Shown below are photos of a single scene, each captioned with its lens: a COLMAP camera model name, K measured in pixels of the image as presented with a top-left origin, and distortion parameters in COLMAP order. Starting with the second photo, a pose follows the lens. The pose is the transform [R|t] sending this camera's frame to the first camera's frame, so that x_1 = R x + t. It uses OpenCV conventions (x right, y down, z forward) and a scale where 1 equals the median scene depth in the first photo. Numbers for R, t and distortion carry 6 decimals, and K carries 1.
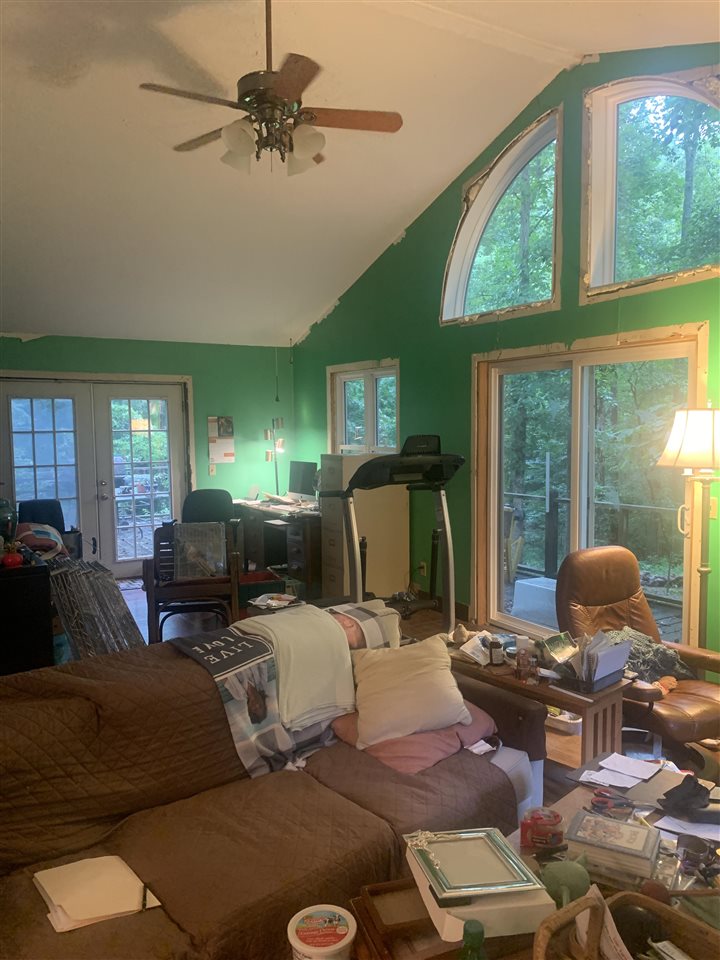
lens RADIAL K [[709.4, 0, 360.0], [0, 709.4, 480.0], [0, 0, 1]] dist [0.058389, -0.149001]
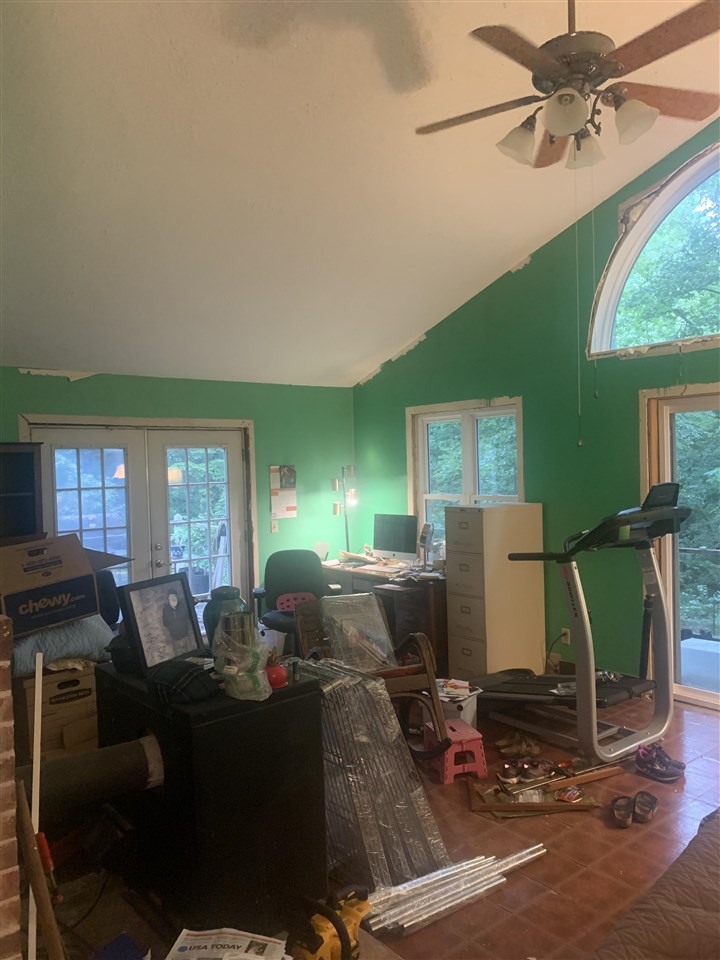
lens RADIAL K [[709.4, 0, 360.0], [0, 709.4, 480.0], [0, 0, 1]] dist [0.058389, -0.149001]
pose [[0.992533, -0.021985, 0.119981, -0.220720], [0.029384, 0.997751, -0.060248, -0.016535], [-0.118387, 0.063324, 0.990946, 0.126103]]
